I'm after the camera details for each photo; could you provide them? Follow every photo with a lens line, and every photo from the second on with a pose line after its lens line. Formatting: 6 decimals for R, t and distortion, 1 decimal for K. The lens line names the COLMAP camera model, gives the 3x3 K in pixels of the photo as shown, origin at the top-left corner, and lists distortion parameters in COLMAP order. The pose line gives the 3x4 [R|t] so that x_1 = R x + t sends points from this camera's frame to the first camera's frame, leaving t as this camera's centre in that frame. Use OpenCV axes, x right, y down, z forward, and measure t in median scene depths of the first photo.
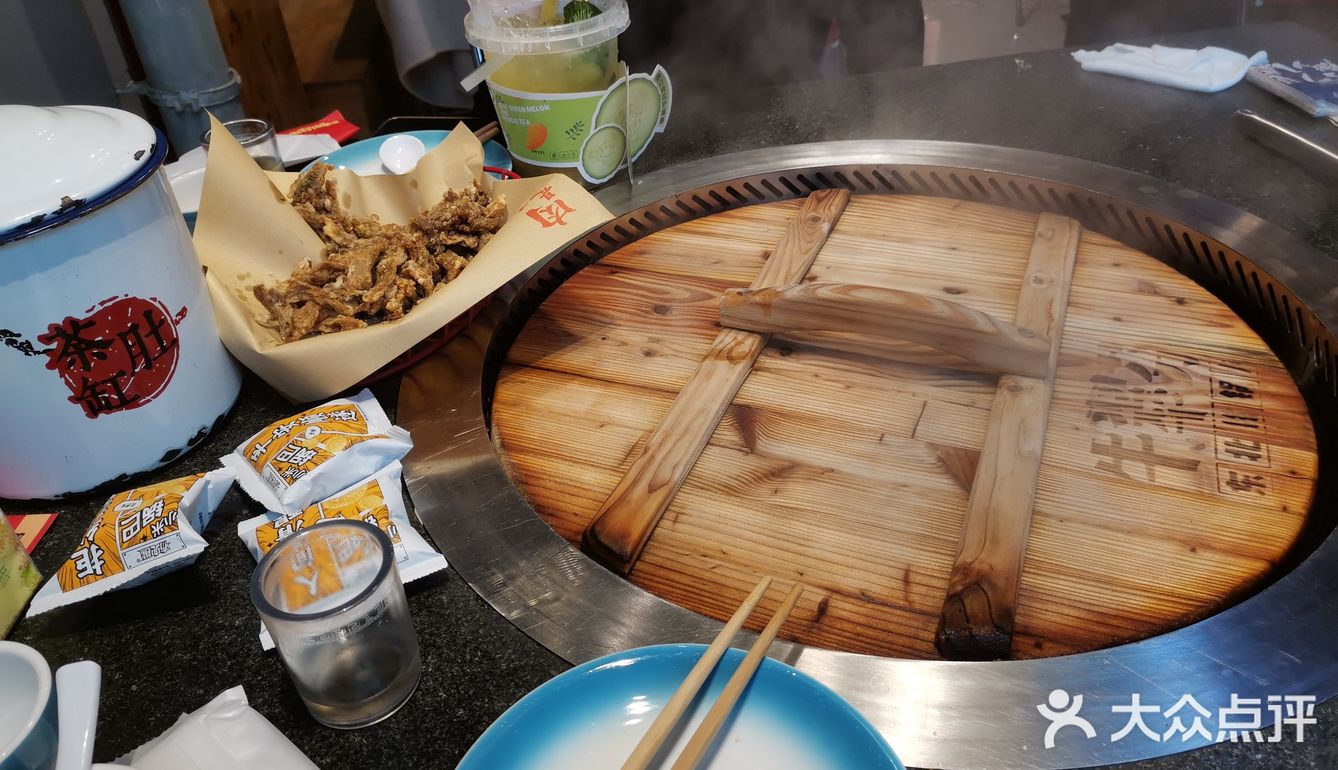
lens RADIAL K [[1003.4, 0, 669.0], [0, 1003.4, 385.0], [0, 0, 1]] dist [0.076475, -0.129989]
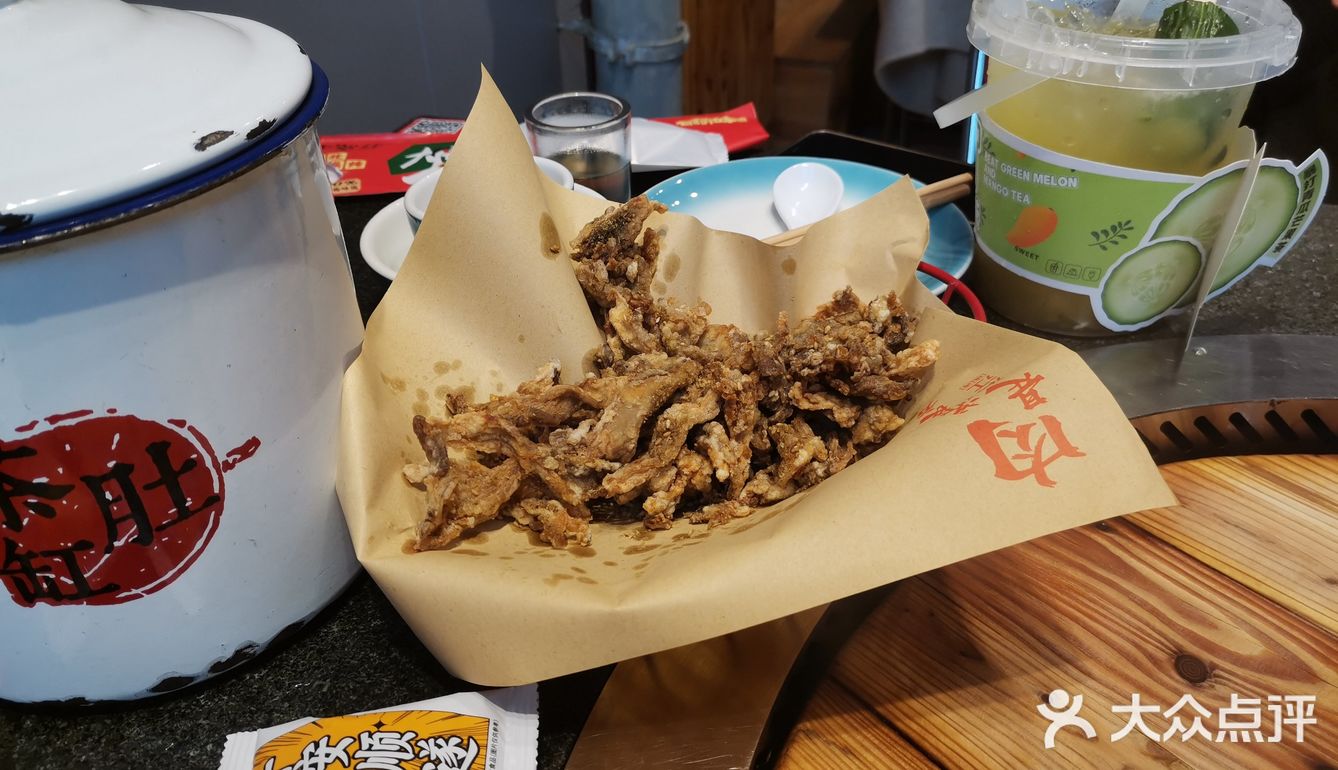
lens RADIAL K [[1003.4, 0, 669.0], [0, 1003.4, 385.0], [0, 0, 1]] dist [0.076475, -0.129989]
pose [[0.880860, 0.305579, -0.361535, -0.093590], [-0.303343, 0.950697, 0.064477, -0.161837], [0.363413, 0.052874, 0.930126, 0.485060]]
